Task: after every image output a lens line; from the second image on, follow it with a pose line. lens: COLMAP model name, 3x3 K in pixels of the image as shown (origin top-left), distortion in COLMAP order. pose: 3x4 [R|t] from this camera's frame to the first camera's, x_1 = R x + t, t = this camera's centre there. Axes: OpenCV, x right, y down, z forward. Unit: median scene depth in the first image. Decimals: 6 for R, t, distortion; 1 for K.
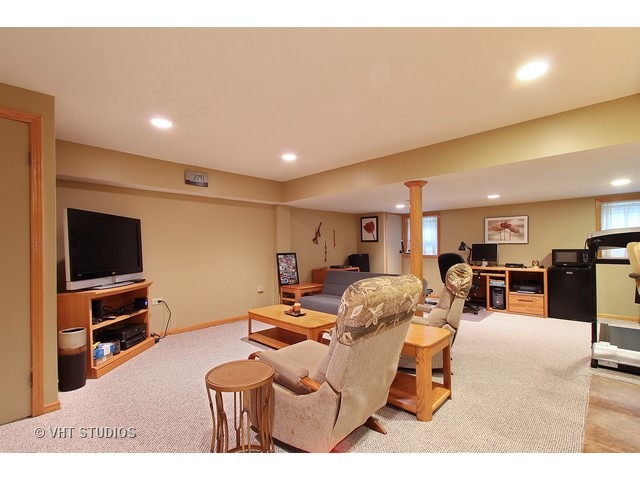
lens RADIAL K [[301.8, 0, 318.1], [0, 301.8, 243.4], [0, 0, 1]] dist [0.002173, 0.000119]
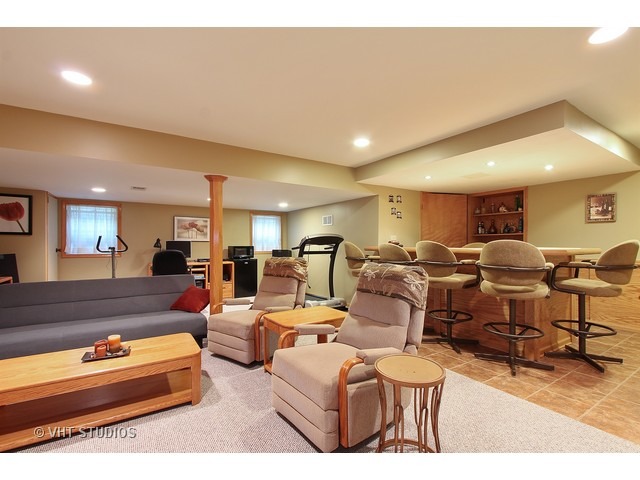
lens RADIAL K [[301.8, 0, 318.1], [0, 301.8, 243.4], [0, 0, 1]] dist [0.002173, 0.000119]
pose [[0.215486, 0.009306, 0.976463, -0.367028], [-0.012915, 0.999894, -0.006679, 0.010075], [-0.976422, -0.011171, 0.215583, 0.312795]]
